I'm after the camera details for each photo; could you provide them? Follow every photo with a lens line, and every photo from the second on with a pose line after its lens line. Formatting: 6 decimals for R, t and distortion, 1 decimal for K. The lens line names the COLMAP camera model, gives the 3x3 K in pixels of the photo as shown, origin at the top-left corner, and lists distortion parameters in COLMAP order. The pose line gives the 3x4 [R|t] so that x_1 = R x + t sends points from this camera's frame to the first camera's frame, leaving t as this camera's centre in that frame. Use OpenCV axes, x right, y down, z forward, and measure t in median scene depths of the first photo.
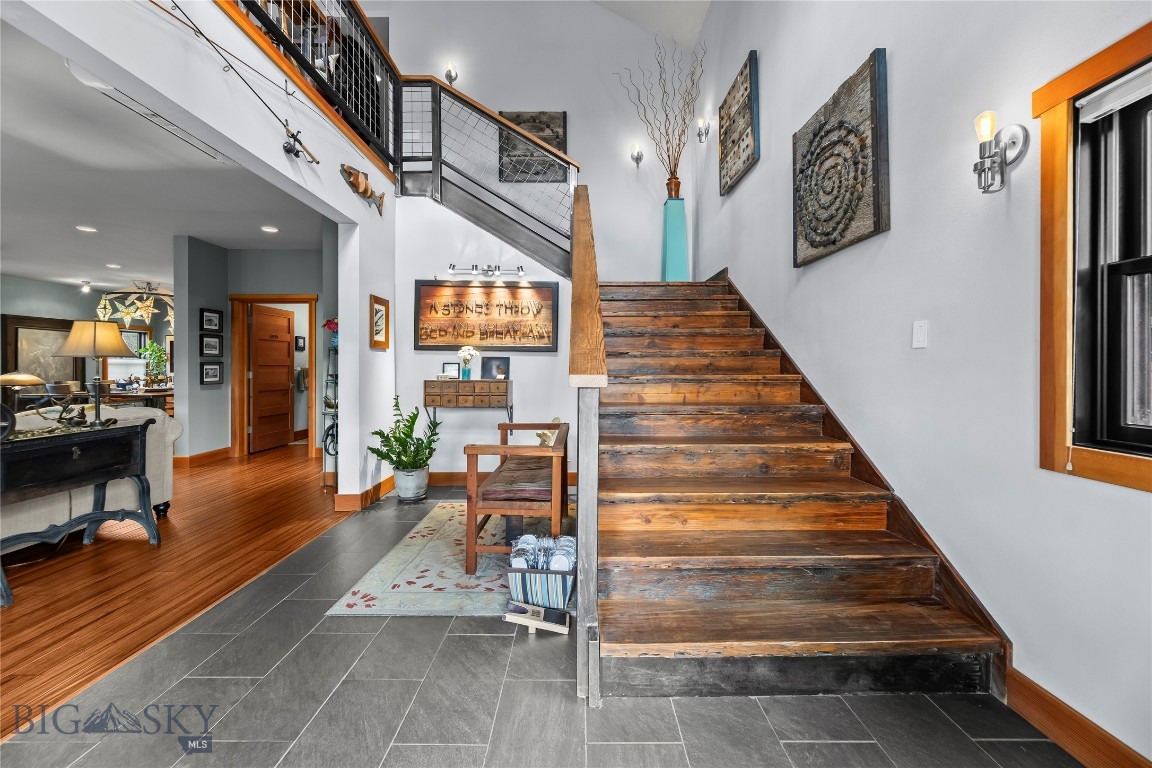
lens RADIAL K [[466.2, 0, 575.5], [0, 466.2, 372.2], [0, 0, 1]] dist [0.002201, 0.000486]
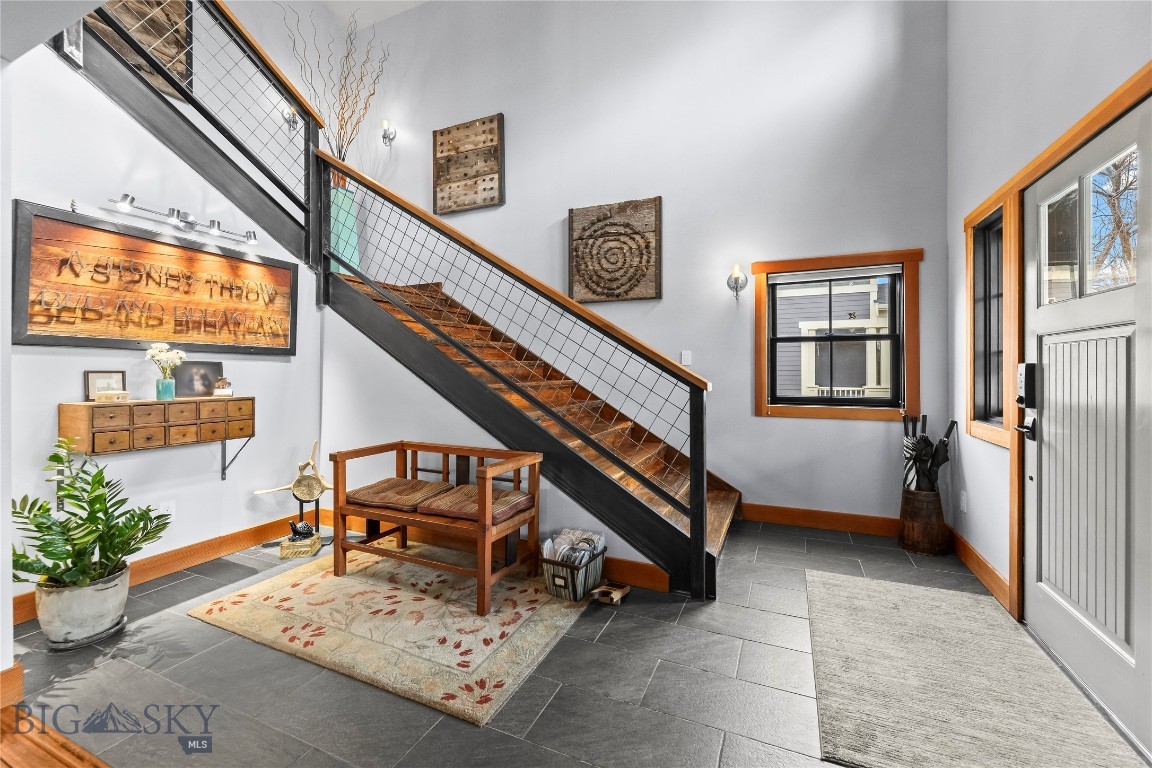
lens RADIAL K [[466.2, 0, 575.7], [0, 466.2, 374.9], [0, 0, 1]] dist [0.002201, 0.000486]
pose [[0.417912, -0.009258, 0.908440, -0.542180], [0.012072, 0.999916, 0.004636, -0.011366], [-0.908407, 0.009029, 0.417989, 0.271947]]
